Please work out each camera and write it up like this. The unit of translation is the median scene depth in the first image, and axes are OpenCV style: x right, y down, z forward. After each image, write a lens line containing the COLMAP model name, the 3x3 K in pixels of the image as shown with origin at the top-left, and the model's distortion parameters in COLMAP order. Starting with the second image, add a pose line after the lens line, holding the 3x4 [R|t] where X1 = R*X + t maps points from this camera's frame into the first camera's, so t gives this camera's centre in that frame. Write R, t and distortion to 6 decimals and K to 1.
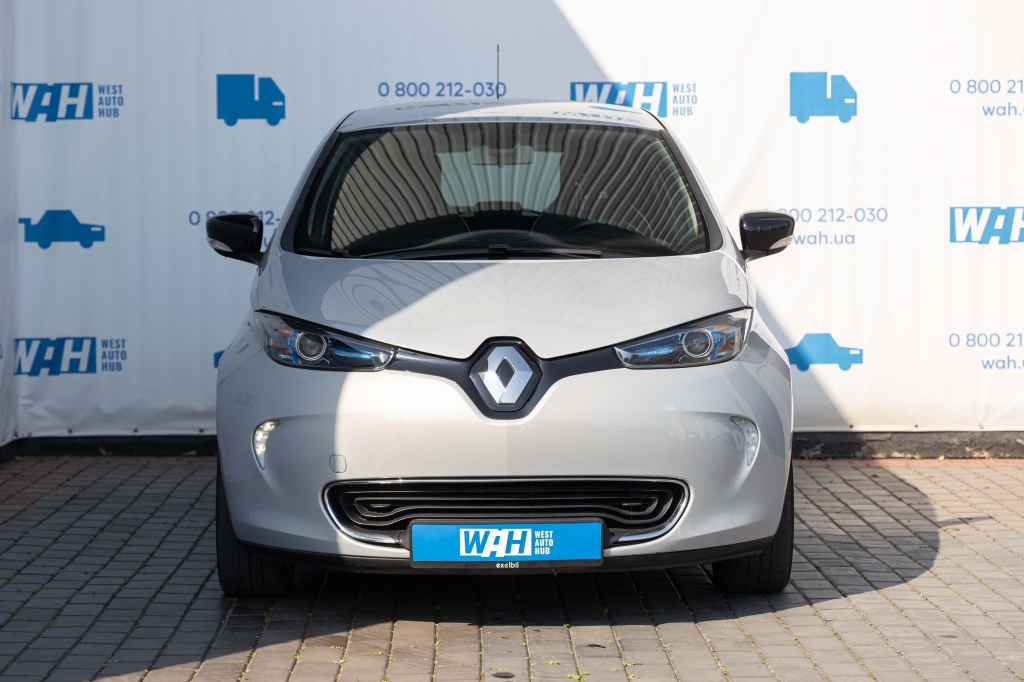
lens RADIAL K [[2458.3, 0, 512.0], [0, 2458.3, 341.0], [0, 0, 1]] dist [0.057100, -0.295469]
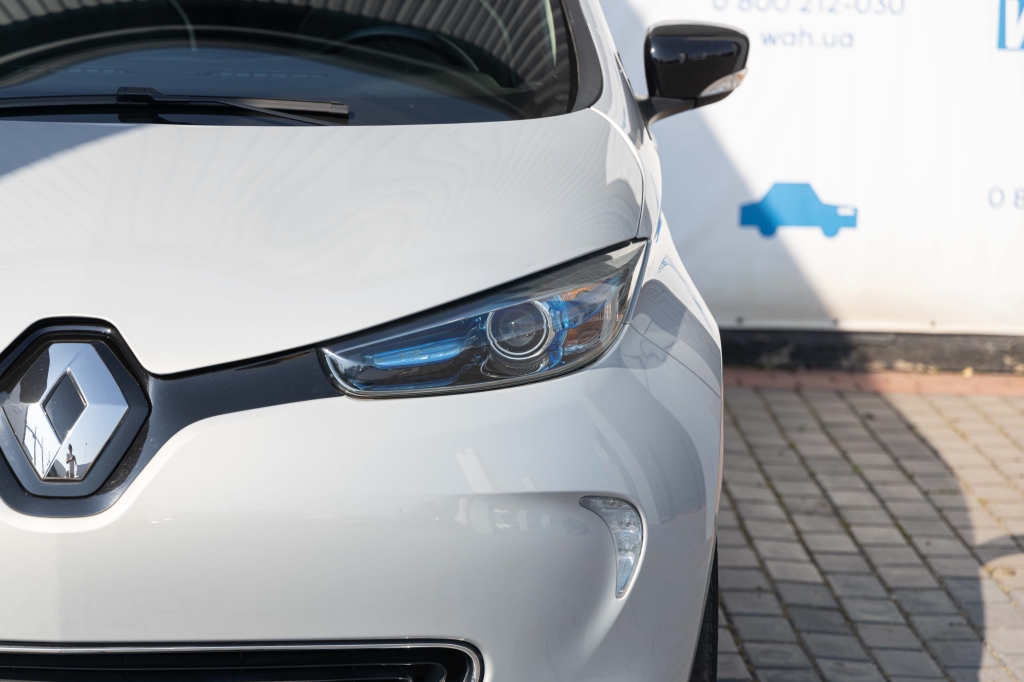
lens RADIAL K [[2458.3, 0, 512.0], [0, 2458.3, 341.0], [0, 0, 1]] dist [0.057100, -0.295469]
pose [[0.999579, 0.027198, 0.010122, 0.056324], [-0.028115, 0.994024, 0.105476, -0.036993], [-0.007193, -0.105716, 0.994370, 0.437045]]
